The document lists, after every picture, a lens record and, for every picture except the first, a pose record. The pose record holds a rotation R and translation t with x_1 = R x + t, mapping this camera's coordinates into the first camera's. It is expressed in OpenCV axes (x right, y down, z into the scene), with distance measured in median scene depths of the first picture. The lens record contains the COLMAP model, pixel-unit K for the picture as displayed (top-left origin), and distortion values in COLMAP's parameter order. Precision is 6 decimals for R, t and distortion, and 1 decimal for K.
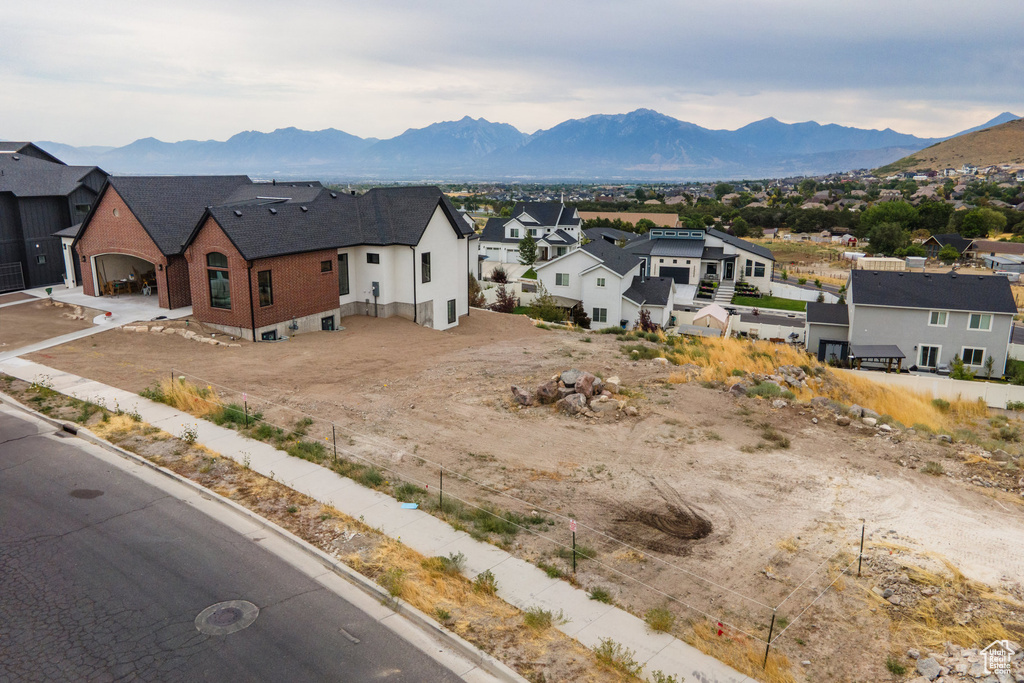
lens RADIAL K [[749.2, 0, 510.8], [0, 749.2, 329.4], [0, 0, 1]] dist [0.038608, 0.013532]
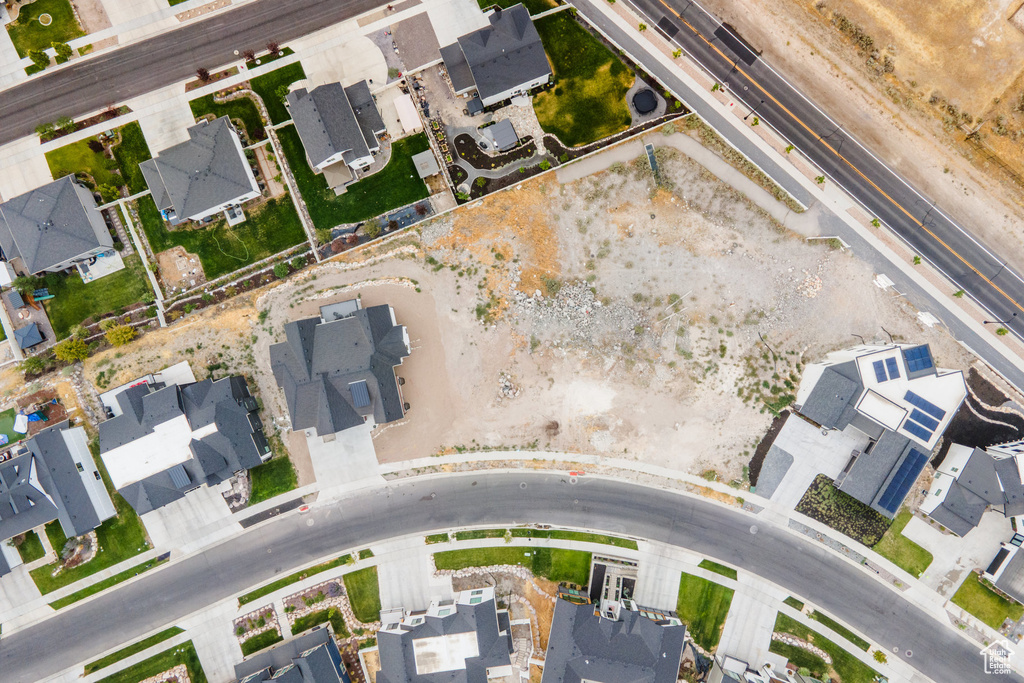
lens RADIAL K [[749.2, 0, 510.8], [0, 749.2, 329.4], [0, 0, 1]] dist [0.038608, 0.013532]
pose [[0.754315, -0.655772, -0.031189, 0.308358], [0.162323, 0.140262, 0.976718, -2.756713], [-0.636129, -0.741815, 0.212249, 0.227332]]
